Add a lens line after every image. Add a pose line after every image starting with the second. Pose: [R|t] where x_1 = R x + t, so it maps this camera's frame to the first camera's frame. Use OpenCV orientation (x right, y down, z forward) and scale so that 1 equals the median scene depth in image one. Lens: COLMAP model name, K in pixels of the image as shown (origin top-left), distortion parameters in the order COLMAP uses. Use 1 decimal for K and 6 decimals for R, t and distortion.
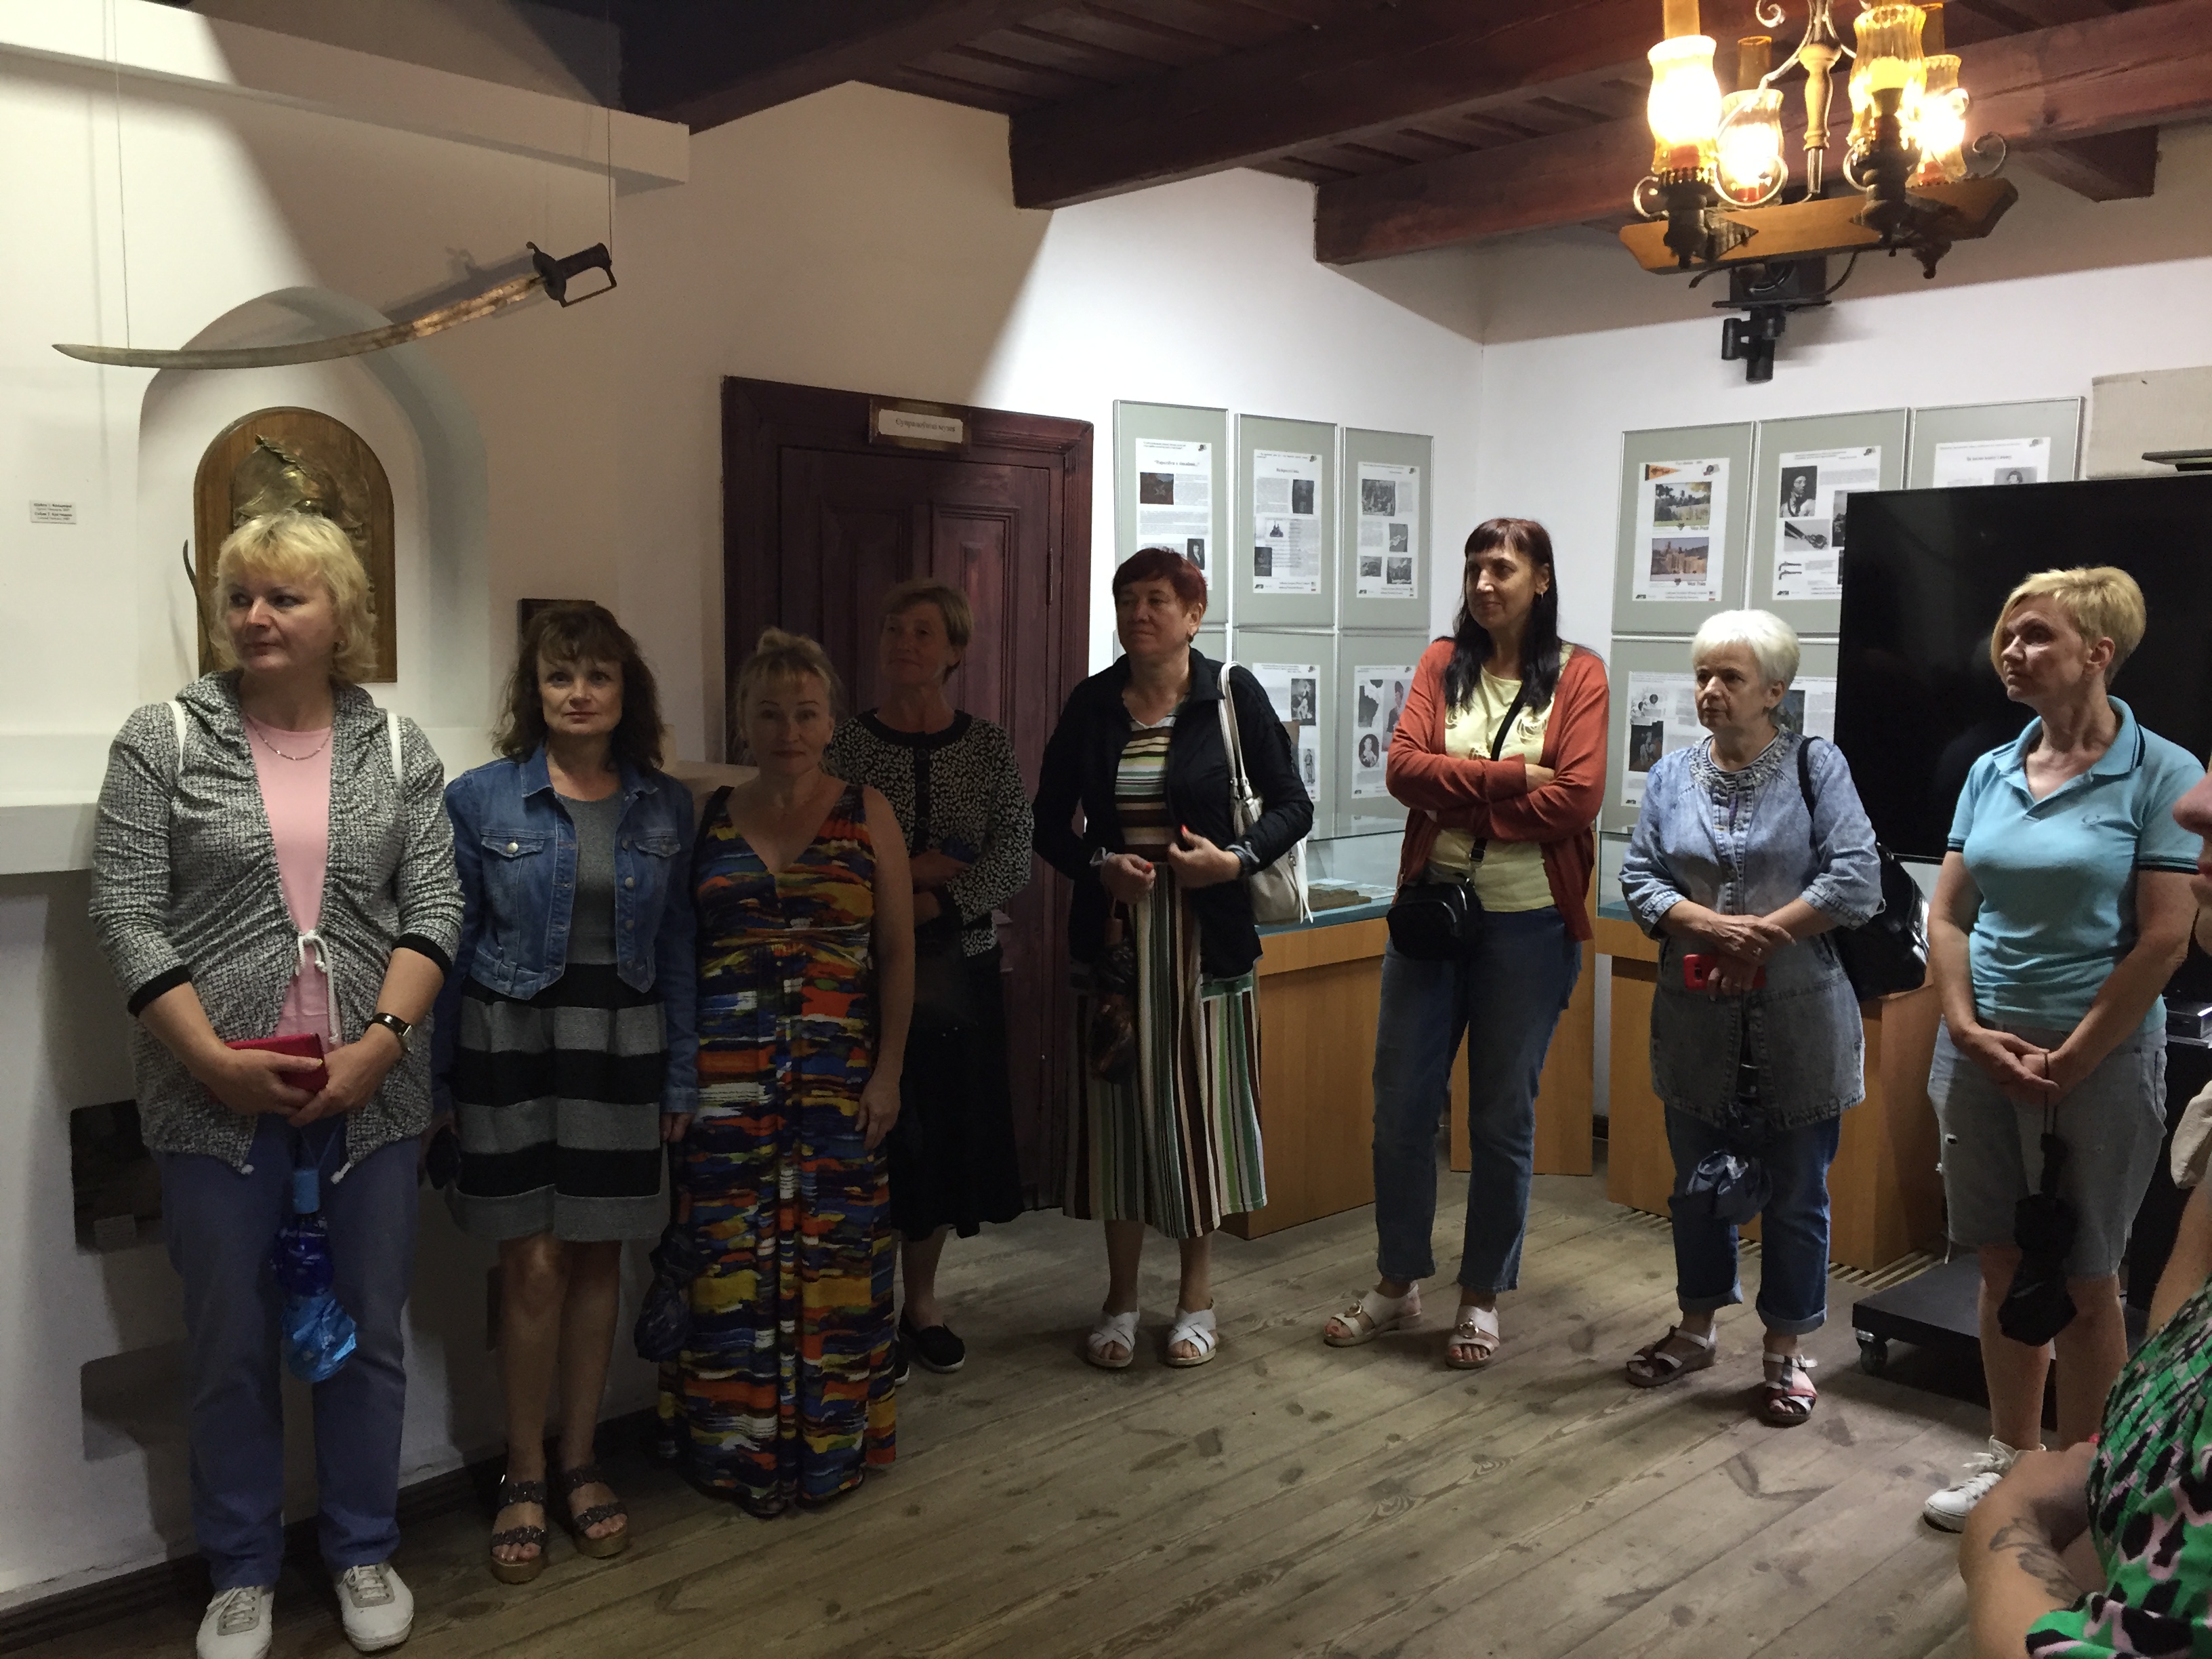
lens RADIAL K [[1943.0, 0, 1104.9], [0, 1943.0, 779.1], [0, 0, 1]] dist [0.180319, -0.153593]
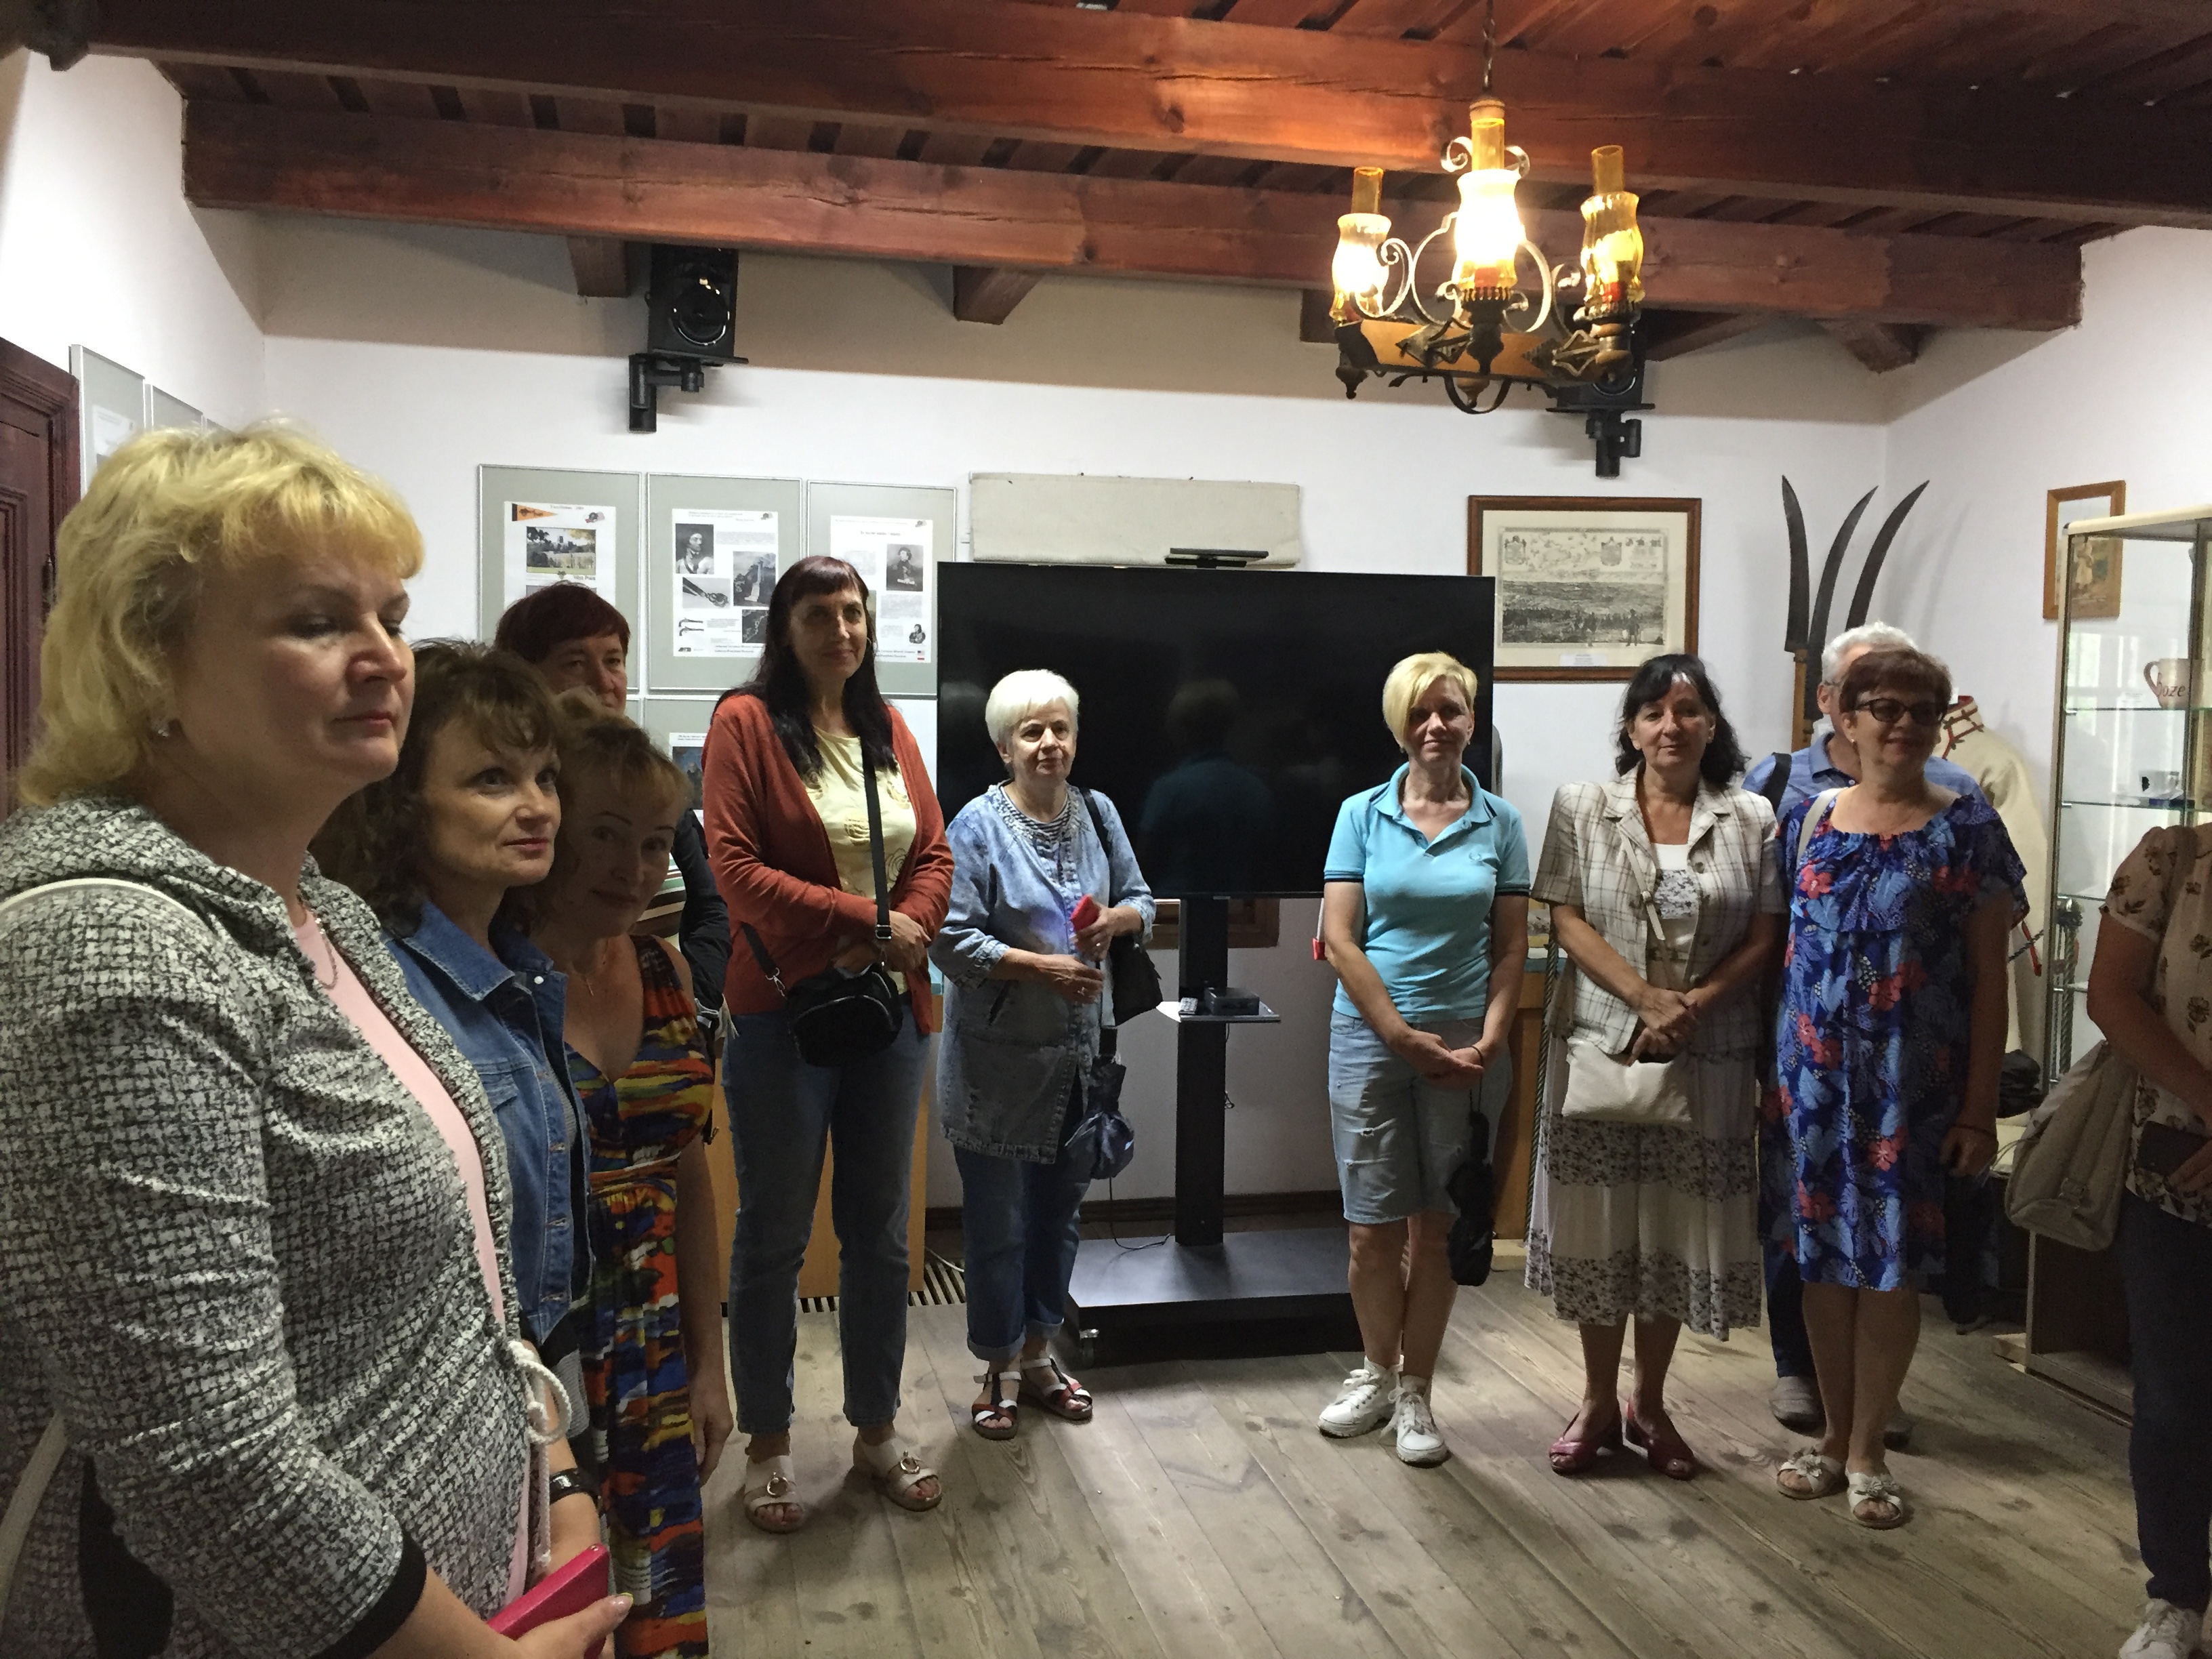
lens RADIAL K [[1888.8, 0, 1106.0], [0, 1888.8, 829.5], [0, 0, 1]] dist [-0.007866, 0.003043]
pose [[0.494918, -0.061832, 0.866737, -0.378945], [0.058140, 0.997586, 0.037967, -0.028289], [-0.866993, 0.031601, 0.497318, 0.357002]]
